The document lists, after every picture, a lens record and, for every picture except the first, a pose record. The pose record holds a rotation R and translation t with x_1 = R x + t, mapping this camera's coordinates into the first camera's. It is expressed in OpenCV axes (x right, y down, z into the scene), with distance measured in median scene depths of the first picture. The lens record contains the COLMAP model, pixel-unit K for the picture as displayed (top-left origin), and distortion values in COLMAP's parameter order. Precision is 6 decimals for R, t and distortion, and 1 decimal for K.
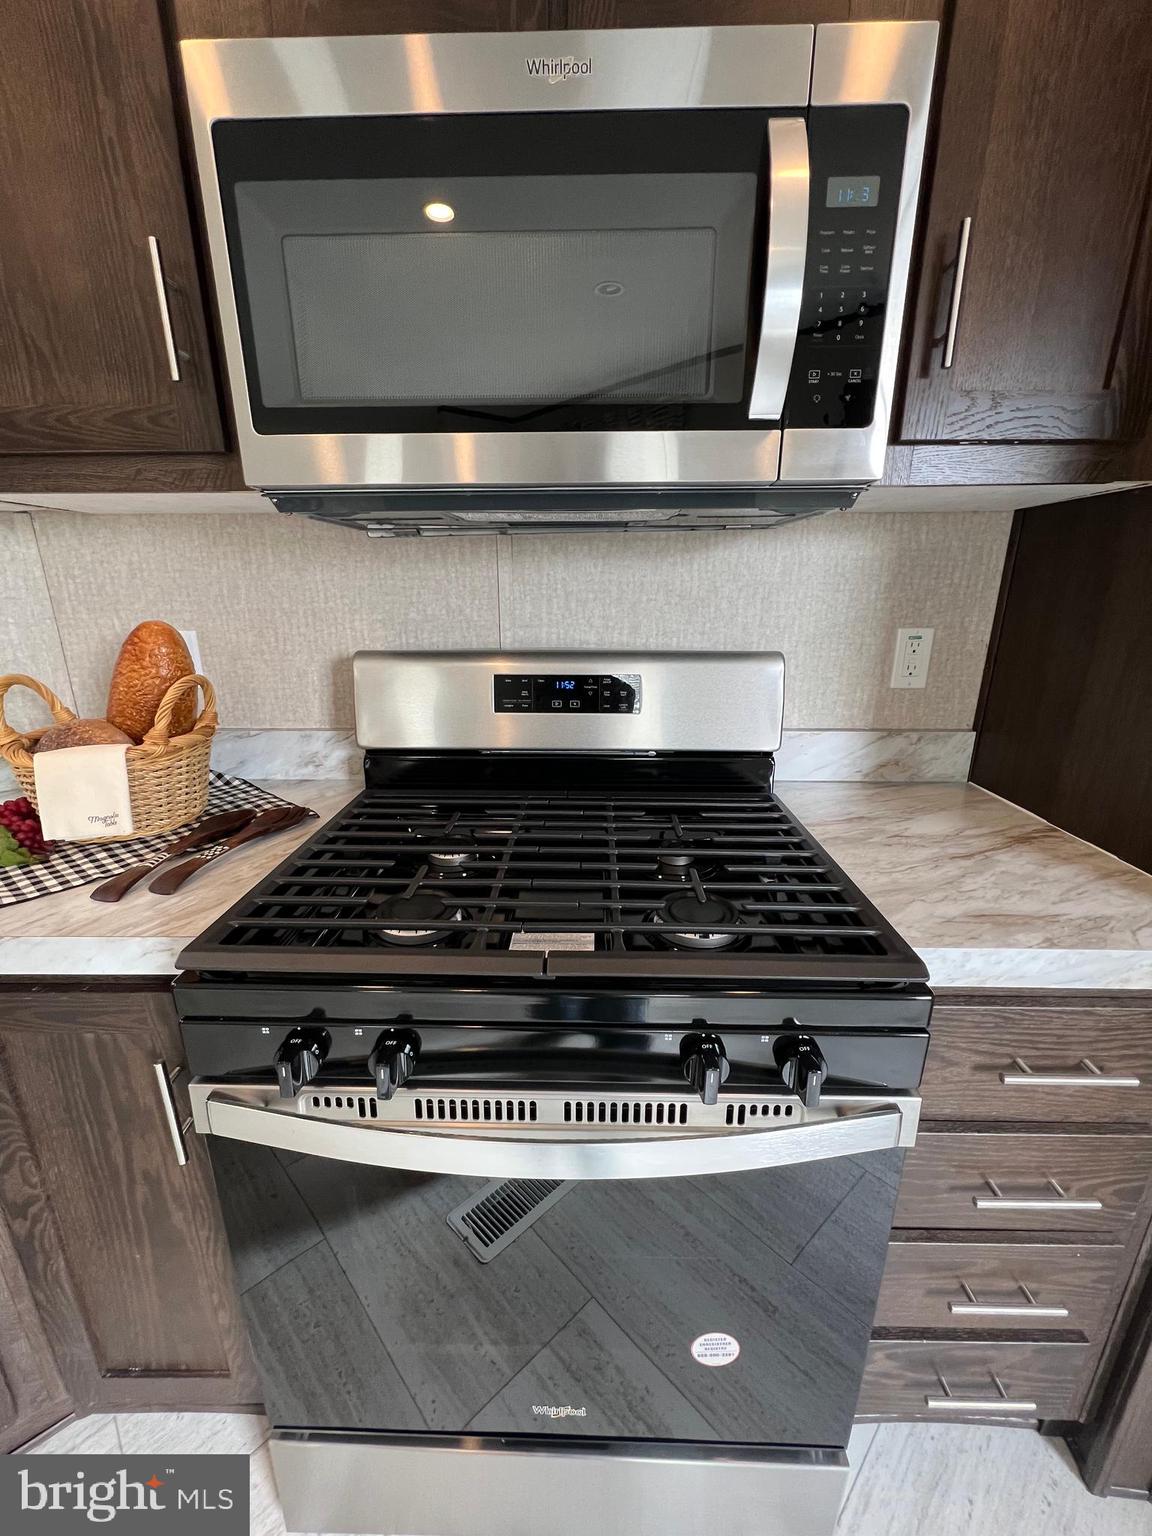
lens RADIAL K [[617.8, 0, 576.0], [0, 617.8, 768.0], [0, 0, 1]] dist [0.000024, 0.000070]
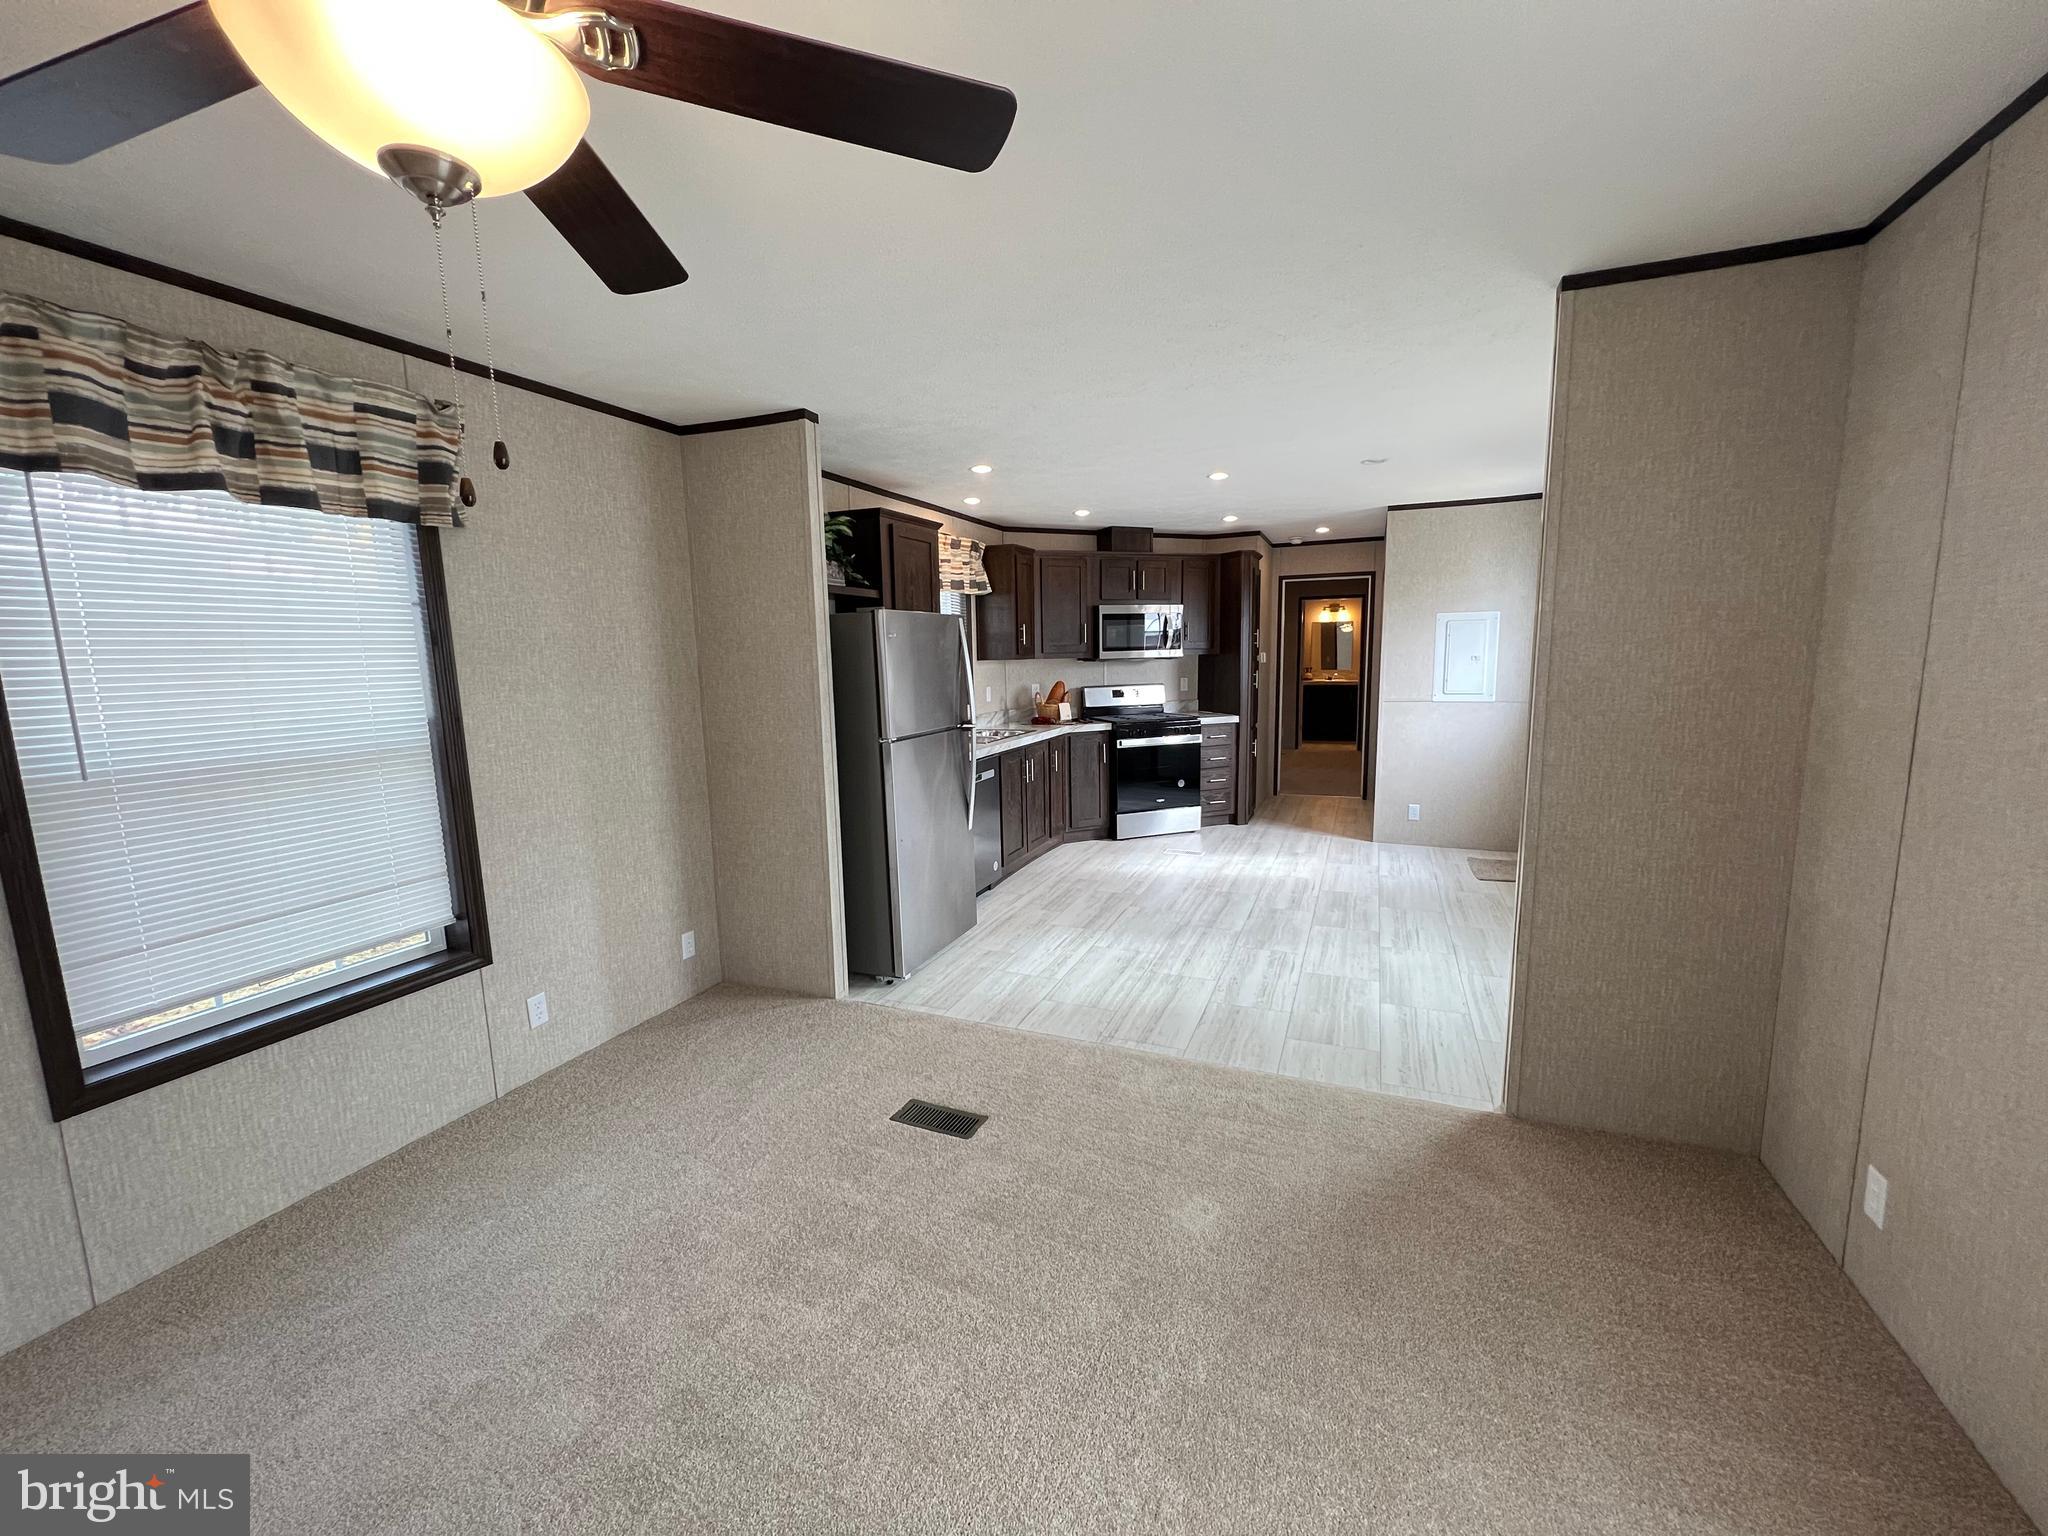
lens RADIAL K [[825.6, 0, 1024.0], [0, 825.6, 768.0], [0, 0, 1]] dist [0.007211, 0.000340]
pose [[0.918572, -0.073121, 0.388431, -3.262424], [0.128747, 0.984495, -0.119136, 1.109653], [-0.373697, 0.159444, 0.913744, -4.456413]]
